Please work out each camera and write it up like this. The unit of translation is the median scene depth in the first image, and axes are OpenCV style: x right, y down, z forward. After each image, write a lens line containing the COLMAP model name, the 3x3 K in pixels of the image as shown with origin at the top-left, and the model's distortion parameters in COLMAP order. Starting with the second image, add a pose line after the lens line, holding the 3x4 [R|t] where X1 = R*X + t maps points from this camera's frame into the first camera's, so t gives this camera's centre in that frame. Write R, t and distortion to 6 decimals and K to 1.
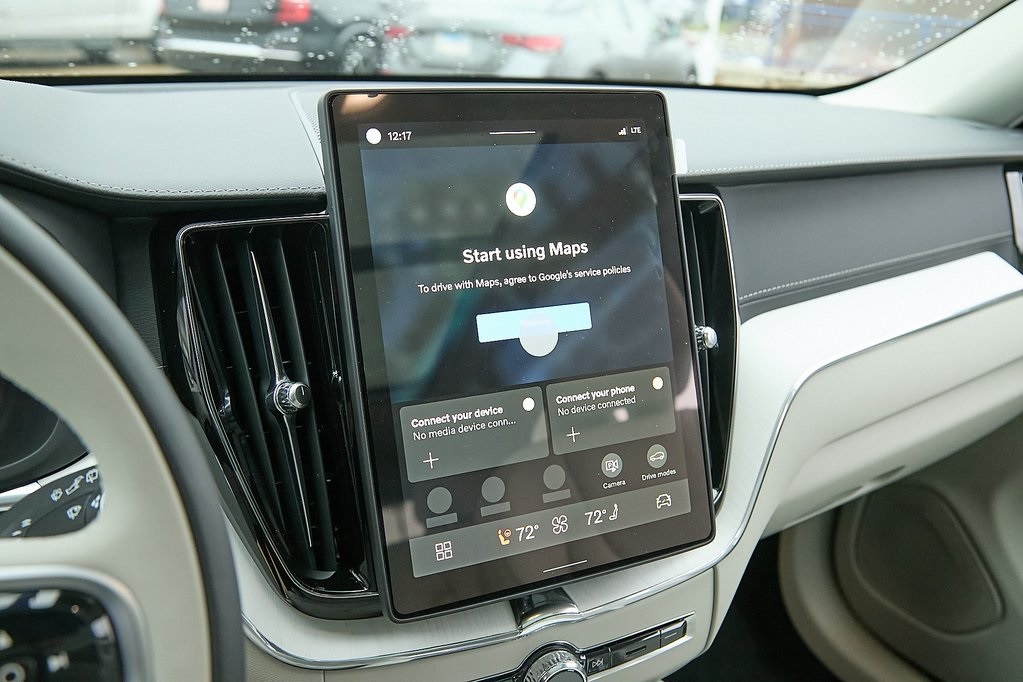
lens RADIAL K [[938.9, 0, 502.9], [0, 938.9, 345.0], [0, 0, 1]] dist [-0.013533, 0.000000]
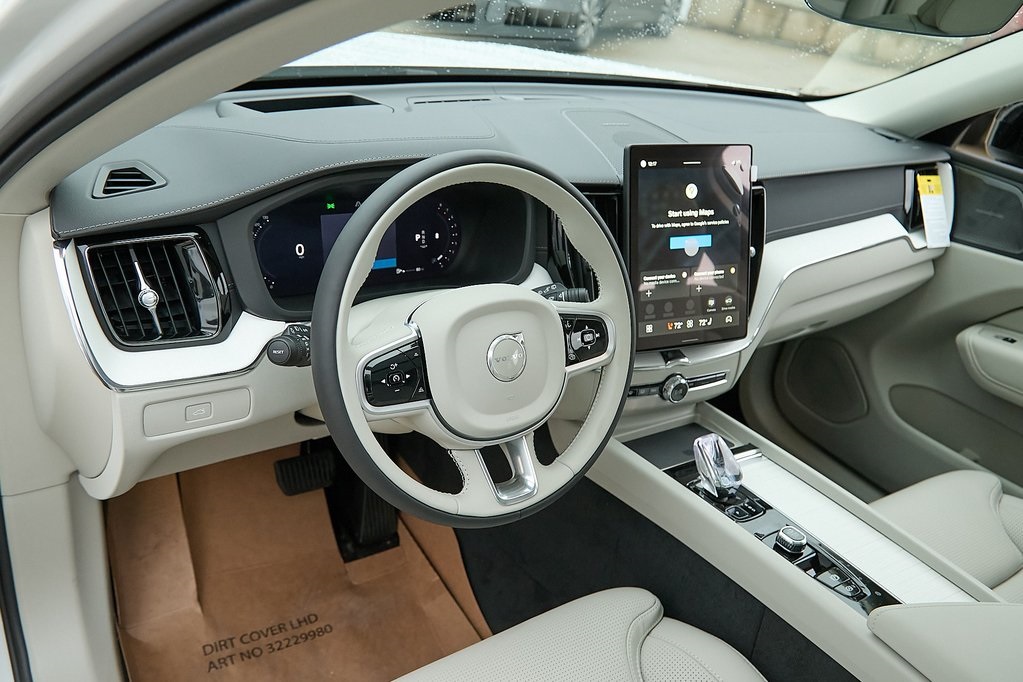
lens RADIAL K [[856.4, 0, 507.5], [0, 856.4, 354.9], [0, 0, 1]] dist [0.081491, -0.018019]
pose [[0.994909, 0.080787, 0.060240, -0.555019], [-0.089324, 0.983708, 0.156013, -0.041970], [-0.046655, -0.160599, 0.985916, -1.254045]]
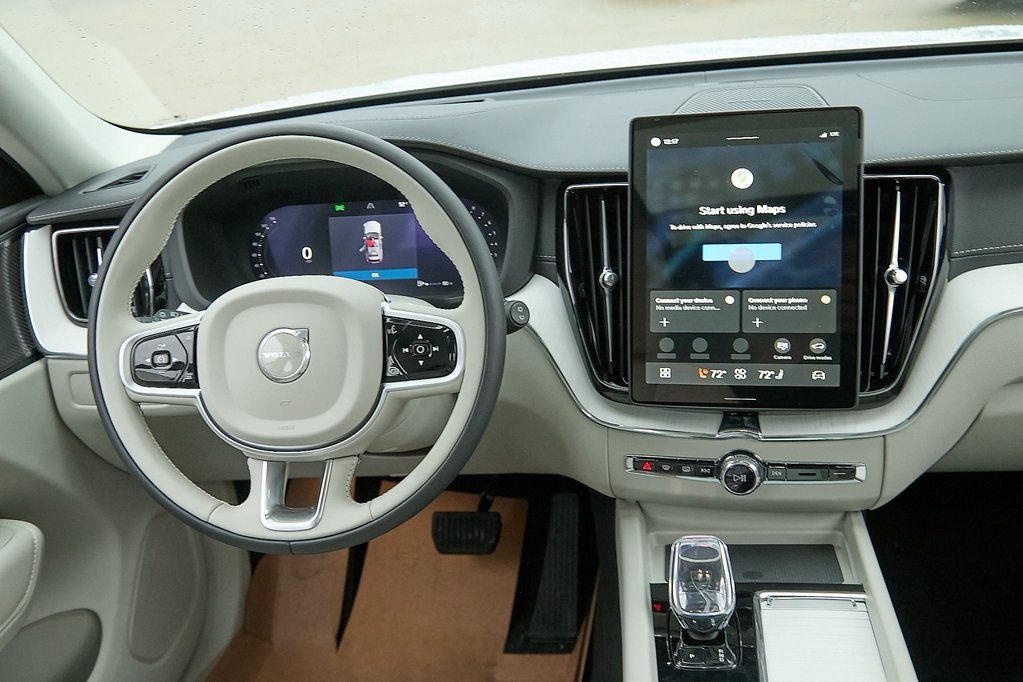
lens RADIAL K [[1069.2, 0, 508.0], [0, 1069.2, 354.2], [0, 0, 1]] dist [0.033145, 0.000000]
pose [[0.753514, 0.149952, -0.640102, 0.967312], [-0.101676, 0.988506, 0.111879, -0.015950], [0.649521, -0.019220, 0.760100, -0.726858]]
